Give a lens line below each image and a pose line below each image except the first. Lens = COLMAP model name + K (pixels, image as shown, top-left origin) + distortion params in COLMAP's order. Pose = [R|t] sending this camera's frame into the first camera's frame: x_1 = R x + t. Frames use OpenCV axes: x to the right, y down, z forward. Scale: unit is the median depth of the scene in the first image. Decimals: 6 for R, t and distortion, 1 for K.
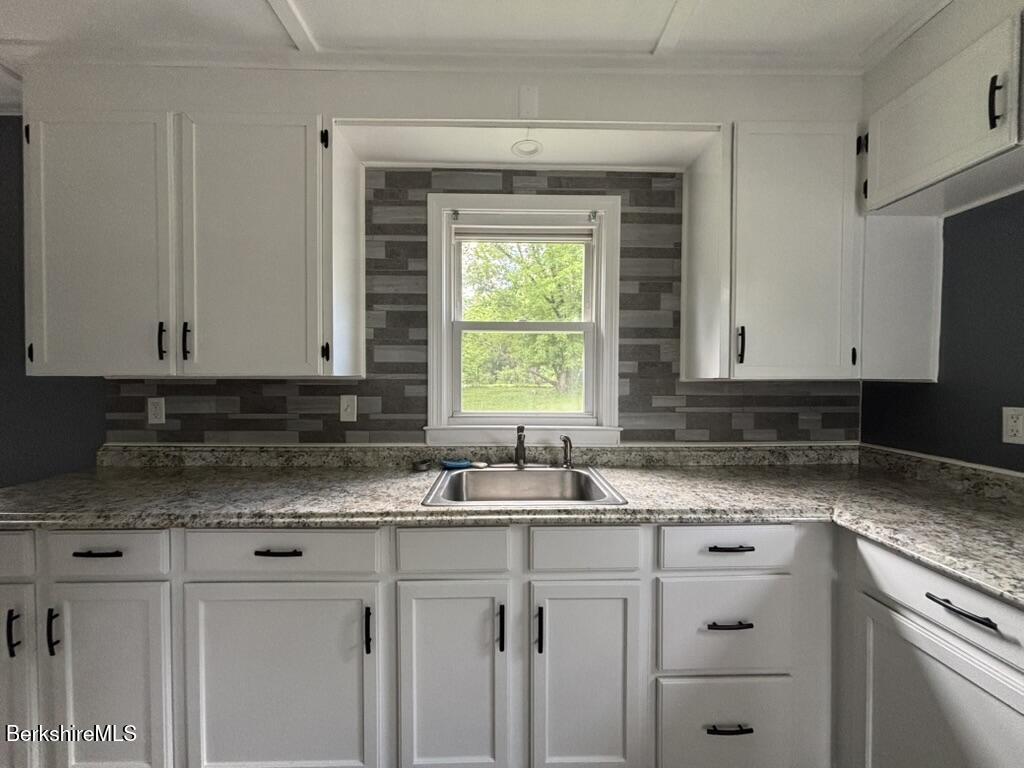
lens RADIAL K [[409.6, 0, 512.0], [0, 409.6, 384.0], [0, 0, 1]] dist [0.006237, -0.004378]
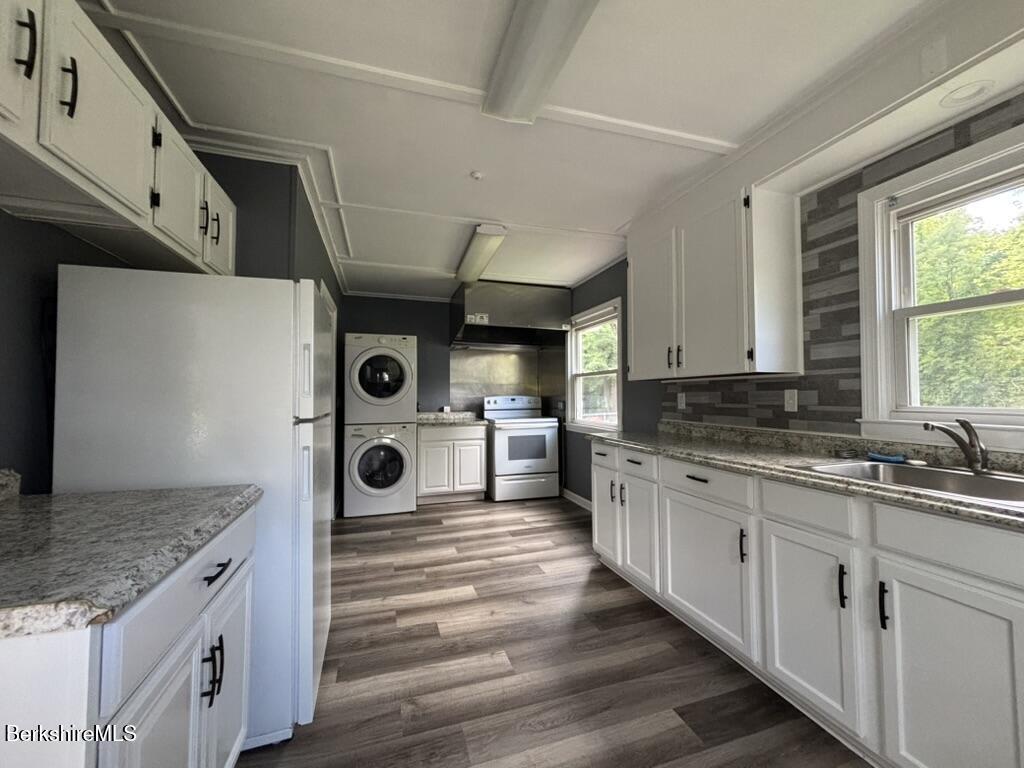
lens RADIAL K [[409.6, 0, 512.0], [0, 409.6, 384.0], [0, 0, 1]] dist [0.006237, -0.004378]
pose [[0.279488, -0.030603, -0.959661, 0.531274], [-0.015969, 0.999206, -0.036514, 0.068338], [0.960017, 0.025530, 0.278777, -0.118126]]
